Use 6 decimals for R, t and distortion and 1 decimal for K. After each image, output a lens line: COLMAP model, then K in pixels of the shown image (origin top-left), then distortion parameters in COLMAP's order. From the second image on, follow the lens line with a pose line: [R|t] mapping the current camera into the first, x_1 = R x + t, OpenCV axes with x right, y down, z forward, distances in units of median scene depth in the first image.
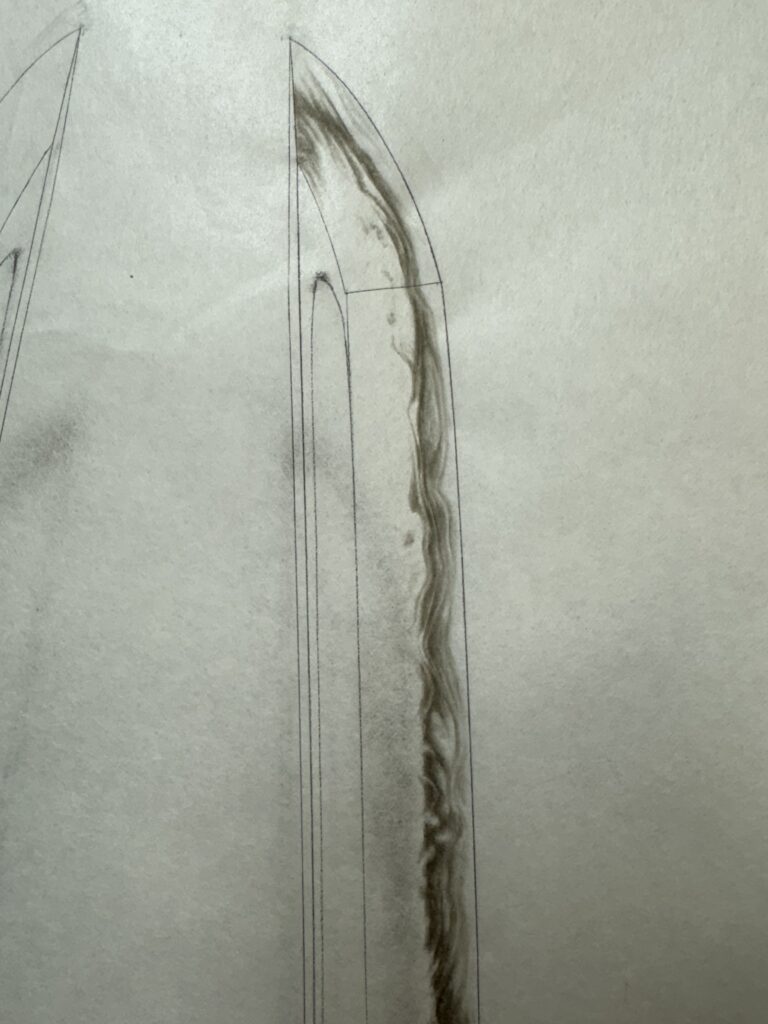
lens RADIAL K [[719.9, 0, 384.0], [0, 719.9, 512.0], [0, 0, 1]] dist [-0.045631, 0.023050]
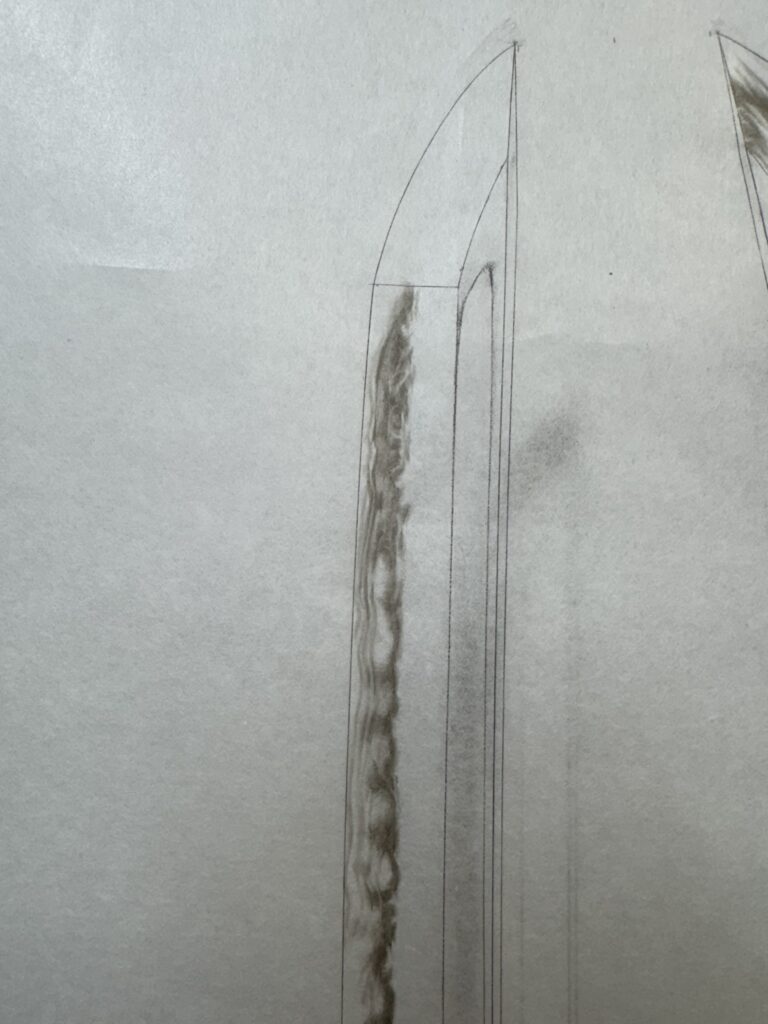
lens RADIAL K [[719.9, 0, 384.0], [0, 719.9, 512.0], [0, 0, 1]] dist [-0.045631, 0.023050]
pose [[0.980343, -0.177545, 0.086055, -0.841509], [0.177021, 0.984111, 0.013738, -0.058481], [-0.087126, 0.001765, 0.996196, -0.018754]]
